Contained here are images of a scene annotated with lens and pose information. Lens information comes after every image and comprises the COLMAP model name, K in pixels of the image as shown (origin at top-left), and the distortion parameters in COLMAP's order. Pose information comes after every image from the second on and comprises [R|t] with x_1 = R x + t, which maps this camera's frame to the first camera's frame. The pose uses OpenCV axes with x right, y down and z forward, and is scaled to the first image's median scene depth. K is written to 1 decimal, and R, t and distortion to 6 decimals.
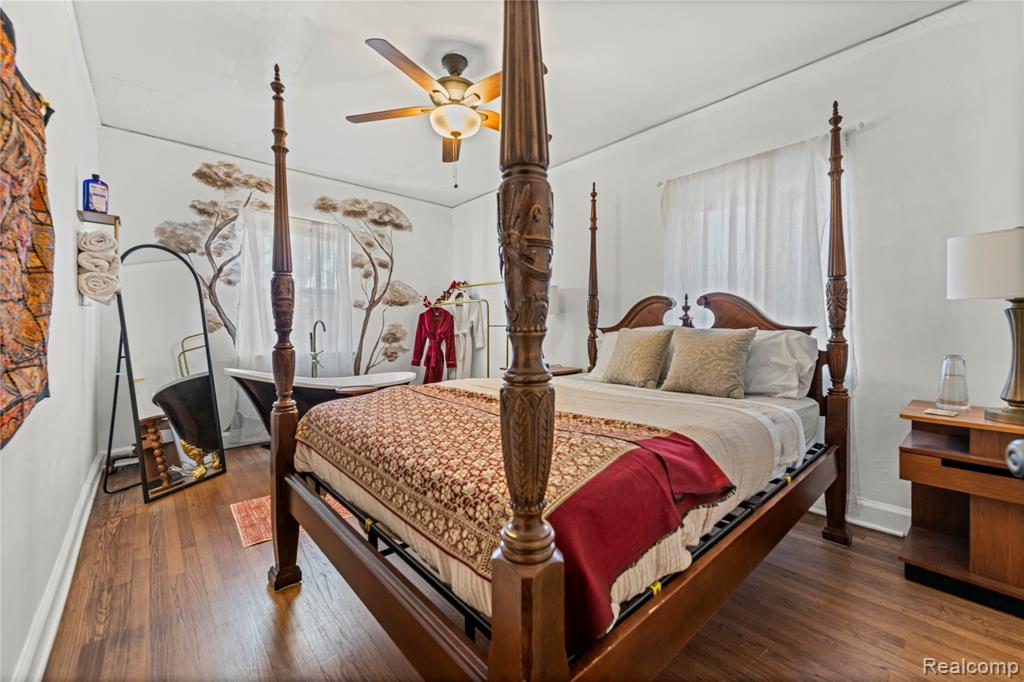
lens RADIAL K [[410.7, 0, 513.6], [0, 410.7, 333.0], [0, 0, 1]] dist [0.017769, -0.002609]
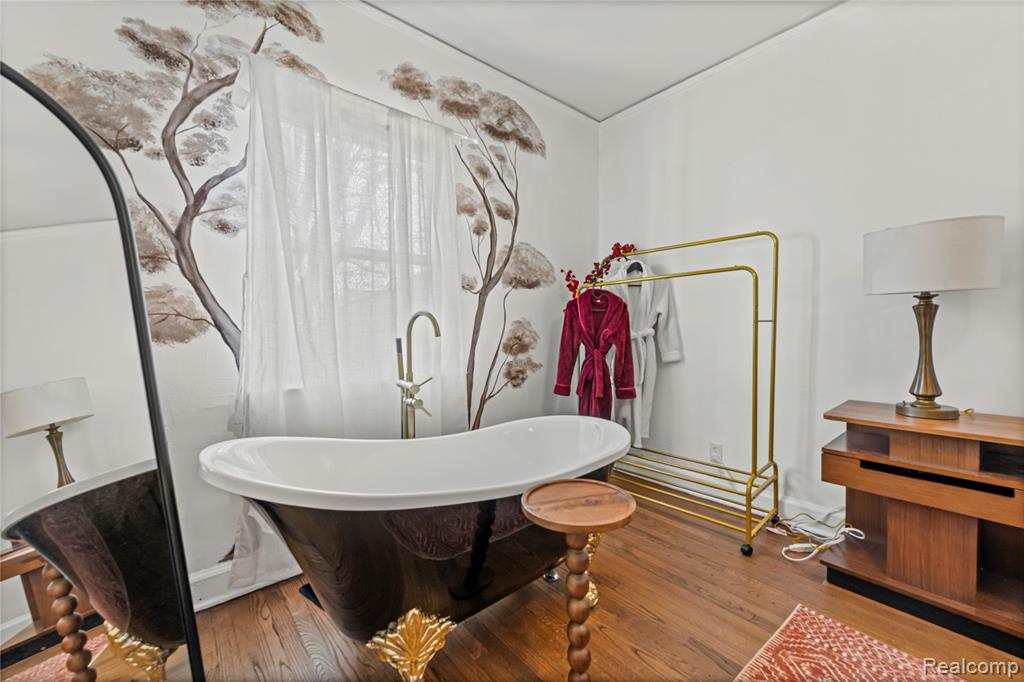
lens RADIAL K [[410.7, 0, 511.5], [0, 410.7, 343.9], [0, 0, 1]] dist [0.017769, -0.002609]
pose [[0.999316, -0.007807, -0.036157, -0.294984], [0.008840, 0.999555, 0.028491, -0.006120], [0.035919, -0.028791, 0.998940, 0.458511]]
